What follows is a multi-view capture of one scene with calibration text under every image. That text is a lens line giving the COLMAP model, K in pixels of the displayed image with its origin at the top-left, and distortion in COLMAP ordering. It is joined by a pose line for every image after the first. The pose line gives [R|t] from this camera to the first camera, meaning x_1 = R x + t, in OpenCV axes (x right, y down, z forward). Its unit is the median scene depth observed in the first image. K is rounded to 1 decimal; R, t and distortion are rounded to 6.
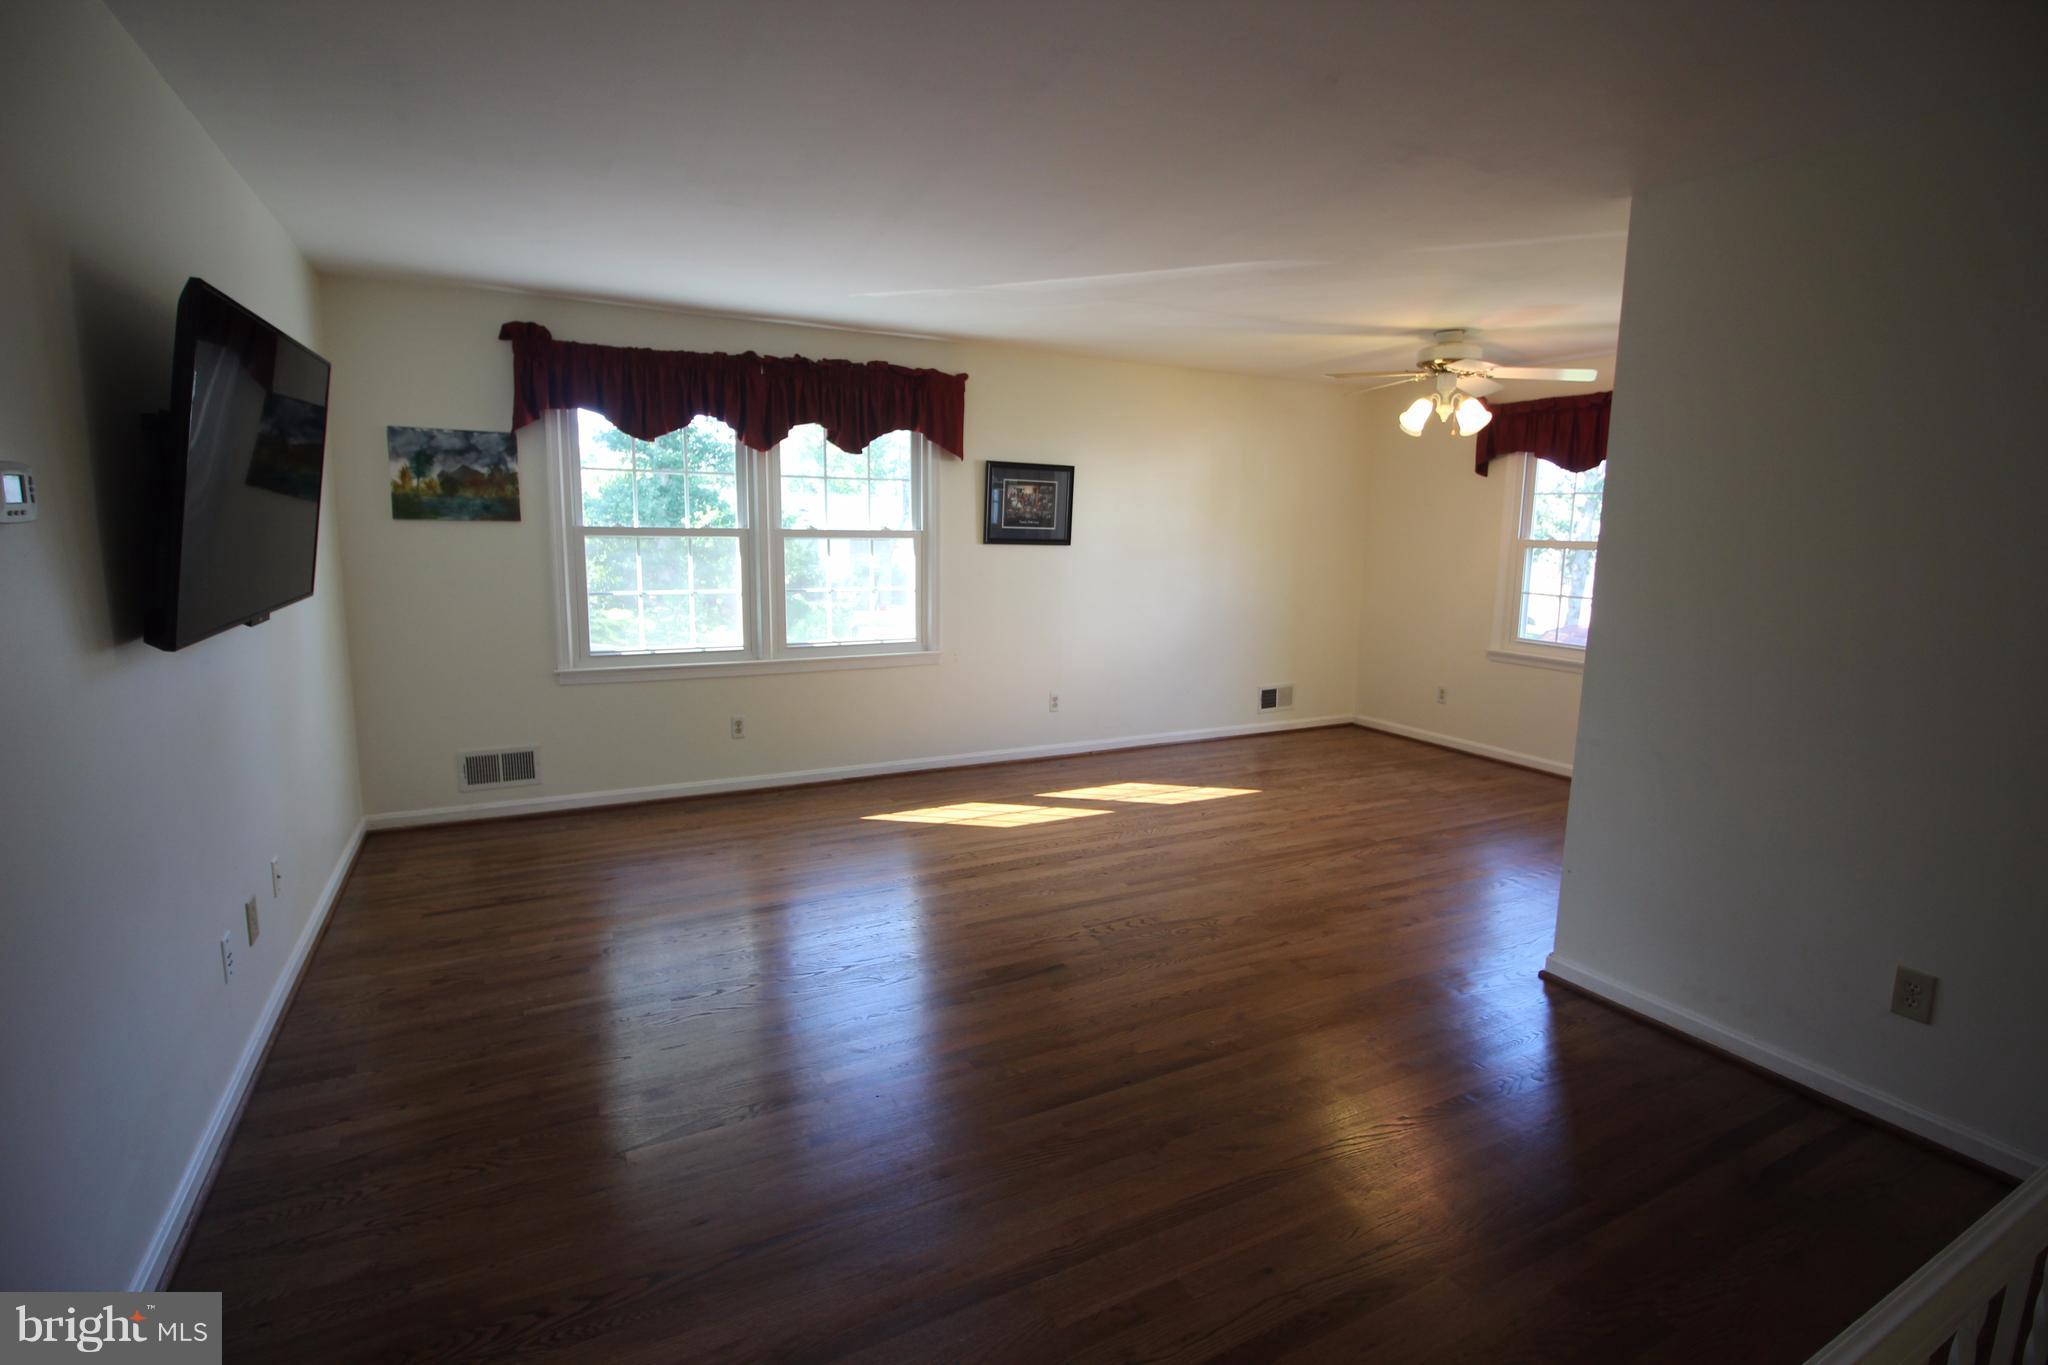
lens RADIAL K [[948.3, 0, 1010.6], [0, 948.3, 662.1], [0, 0, 1]] dist [-0.007285, -0.007539]
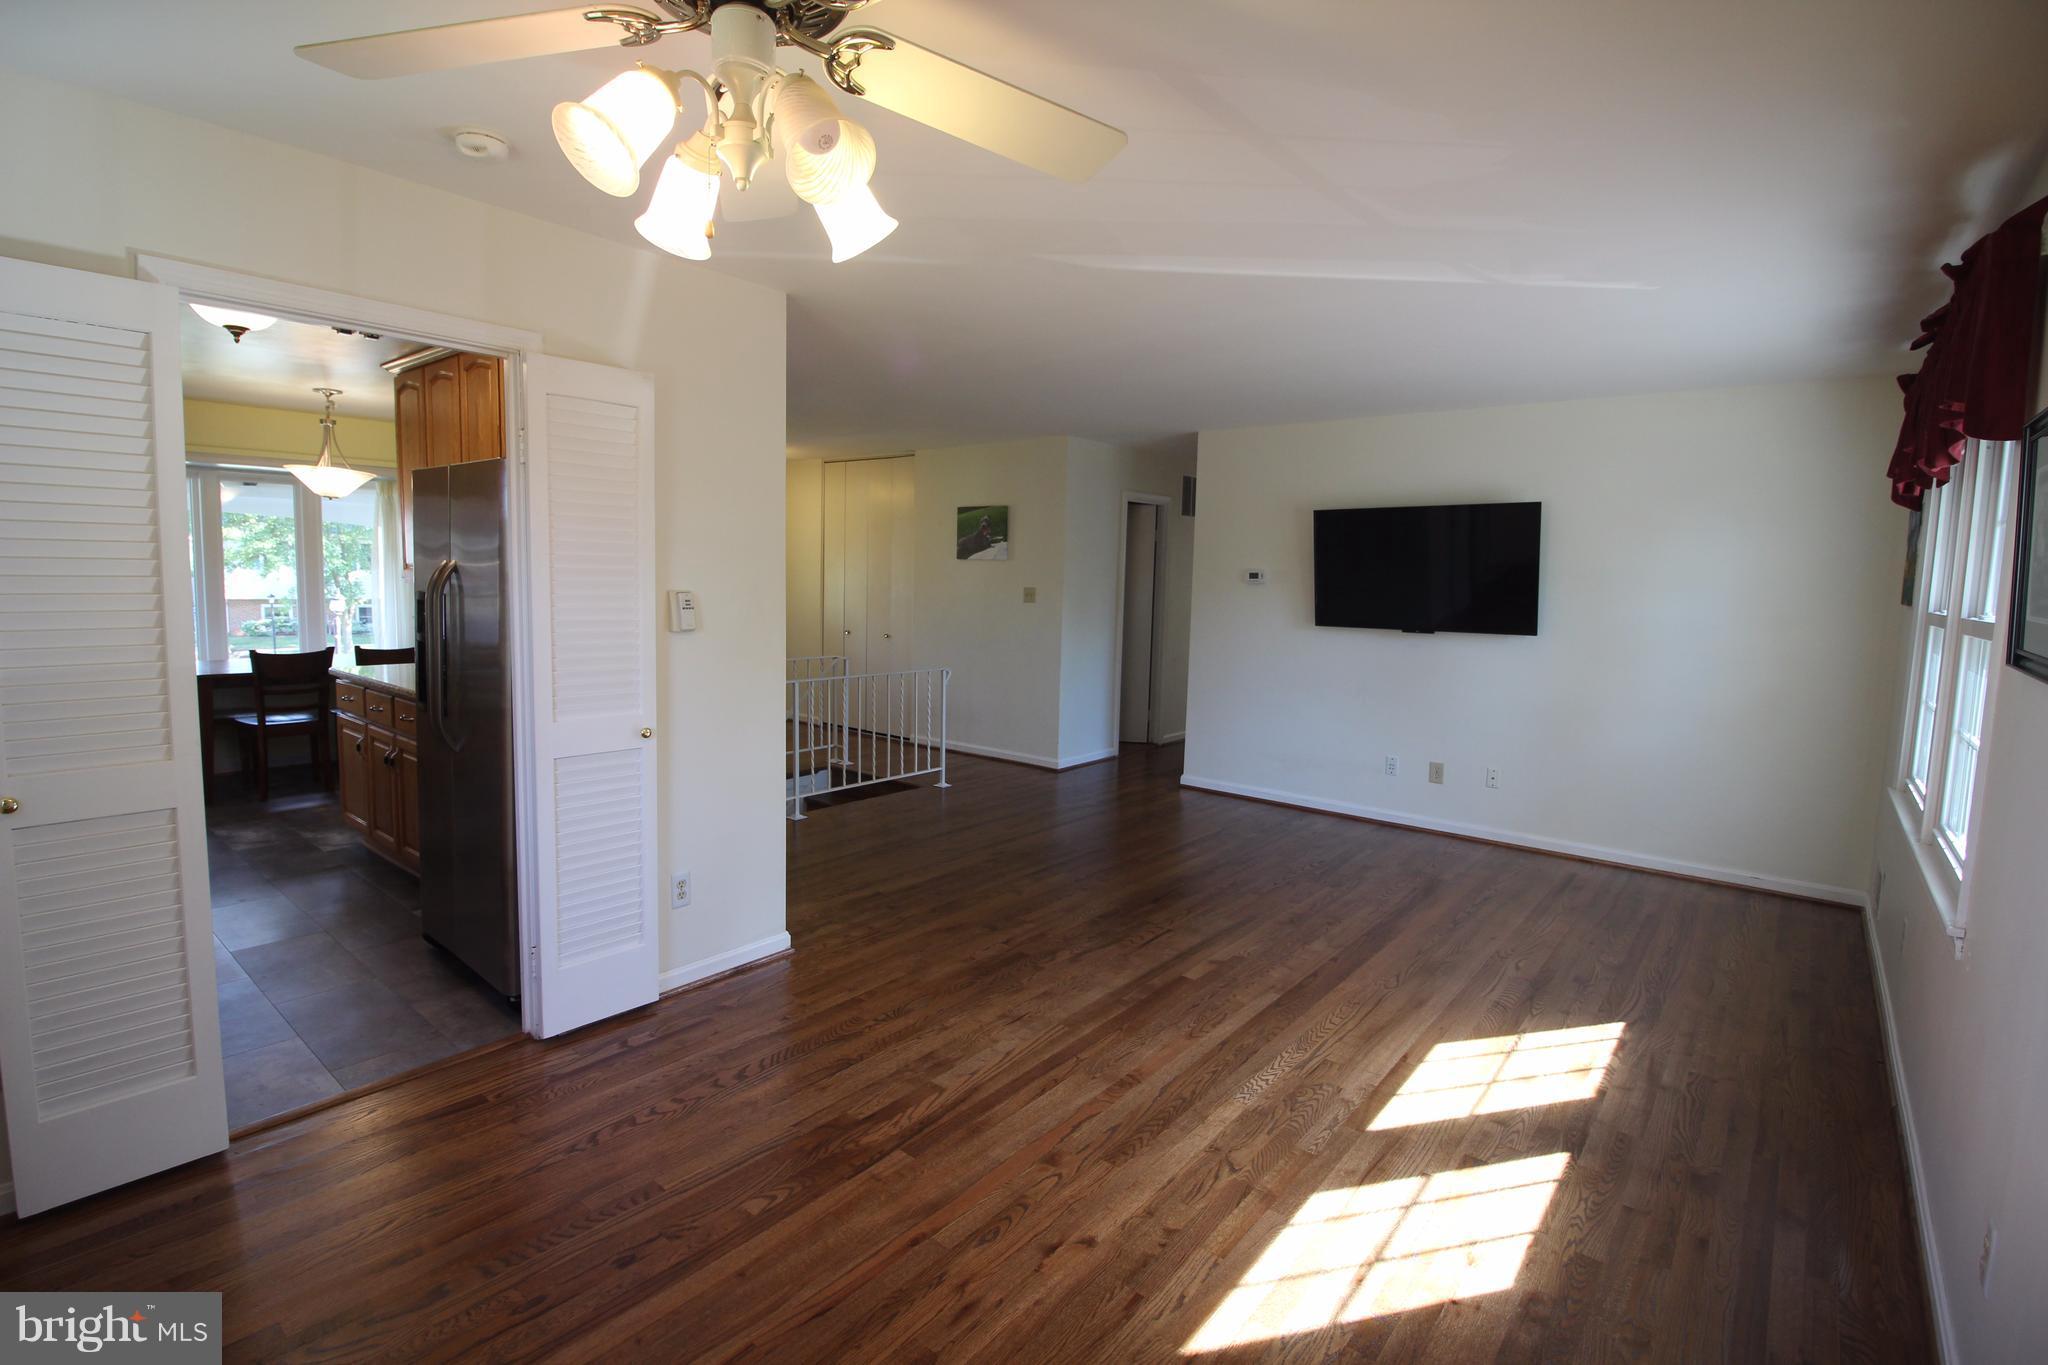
lens RADIAL K [[948.3, 0, 1009.8], [0, 948.3, 670.9], [0, 0, 1]] dist [-0.007285, -0.007539]
pose [[-0.920505, -0.000413, -0.390731, 0.564868], [-0.097530, 0.968589, 0.228741, -0.211743], [0.378363, 0.248666, -0.891632, 1.501135]]
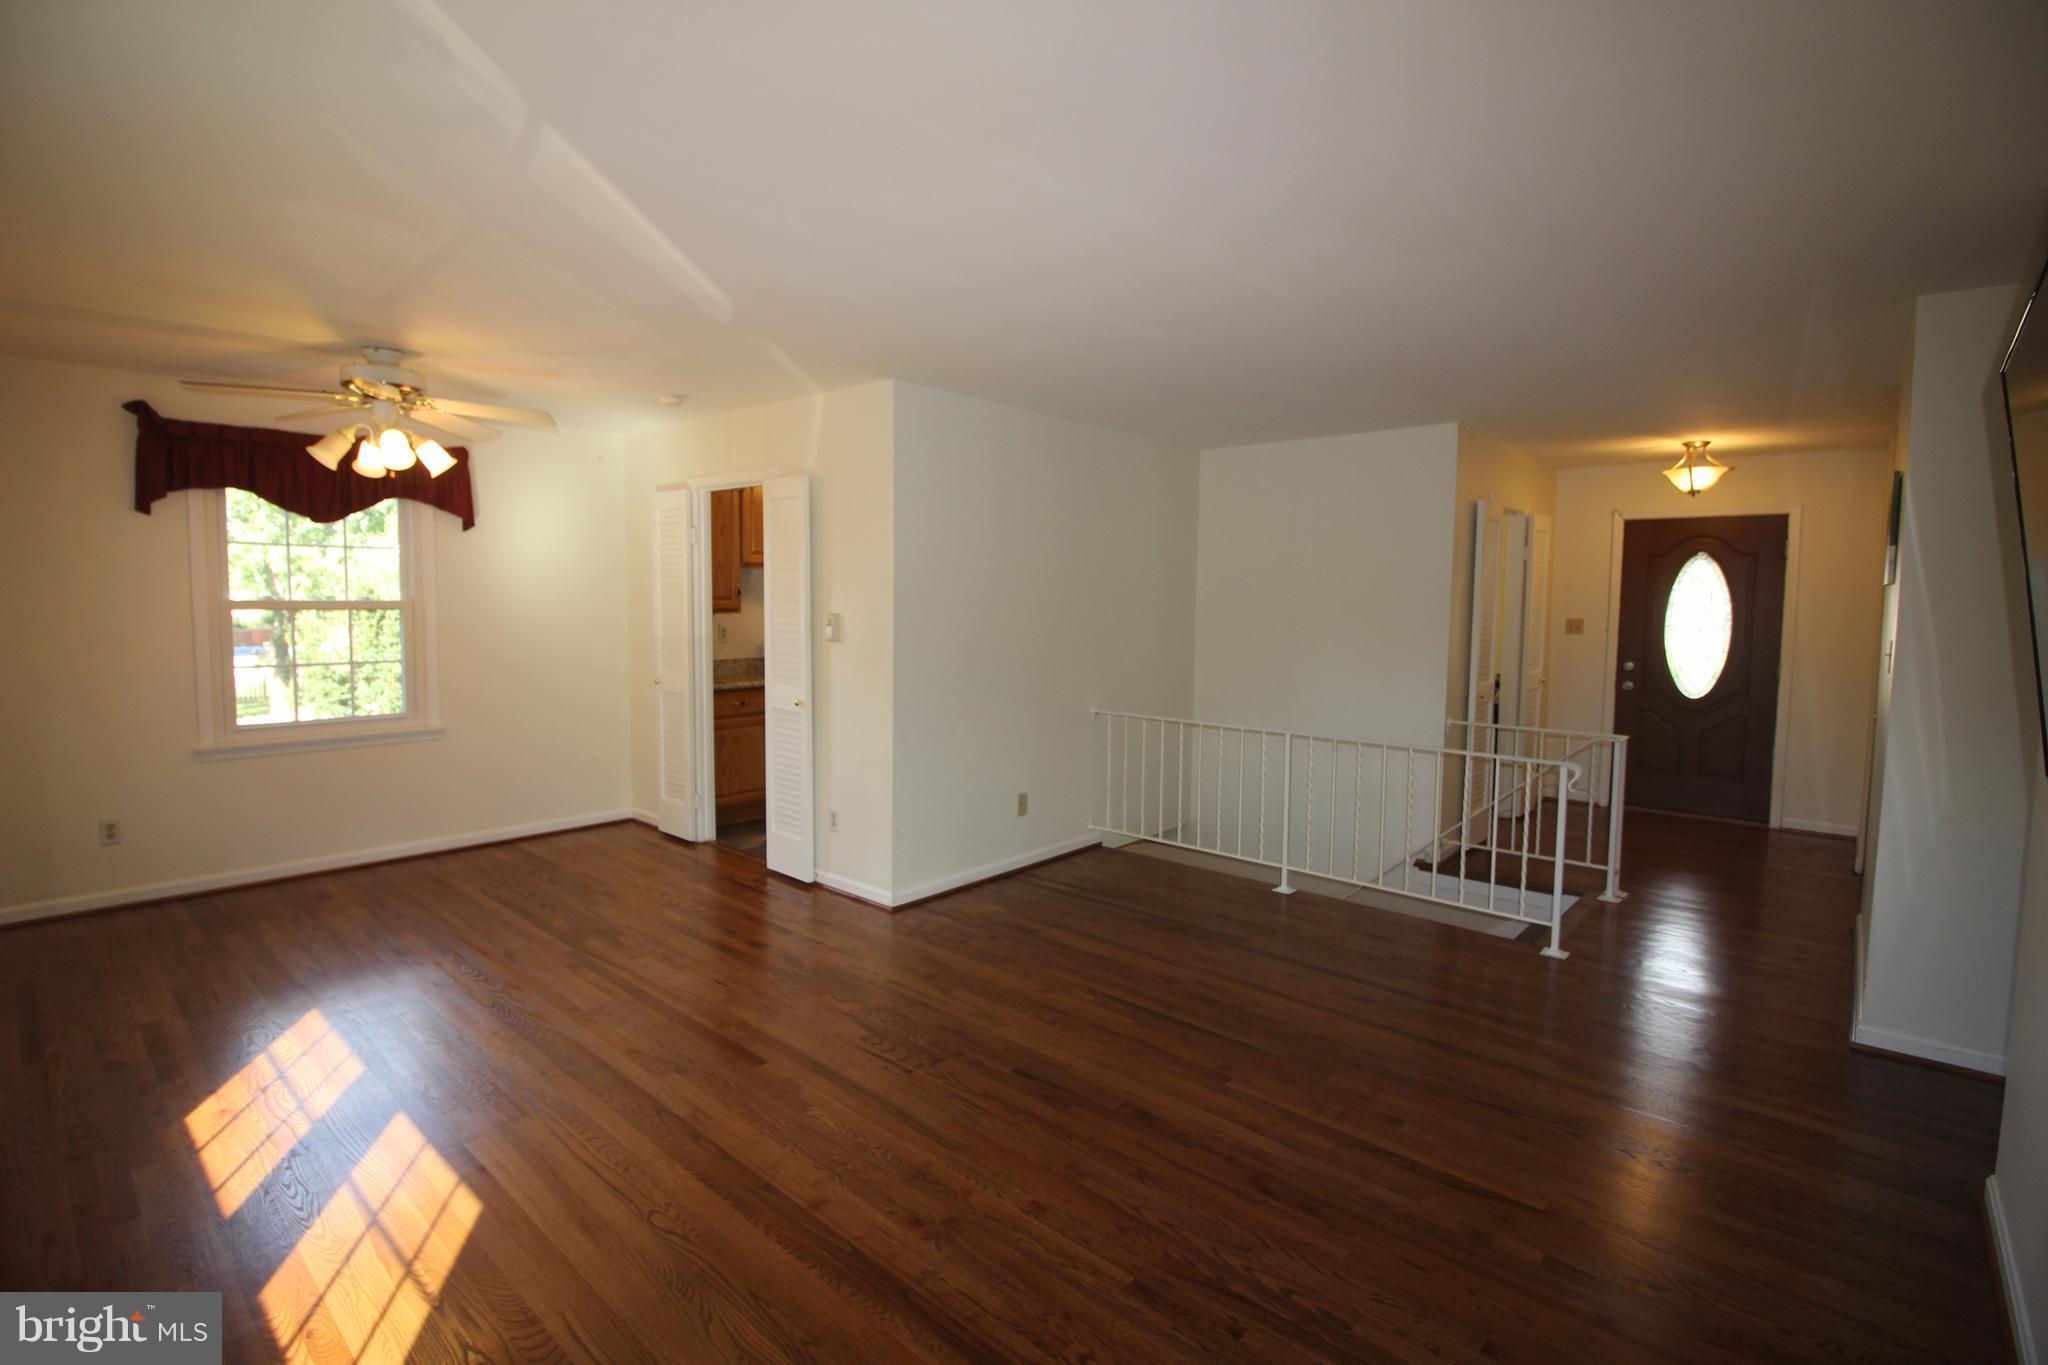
lens RADIAL K [[948.3, 0, 1032.6], [0, 948.3, 669.8], [0, 0, 1]] dist [-0.007285, -0.007539]
pose [[-0.370899, -0.096360, 0.923661, -0.571444], [0.113766, 0.982397, 0.148170, -0.150958], [-0.921679, 0.160037, -0.353407, 0.918911]]
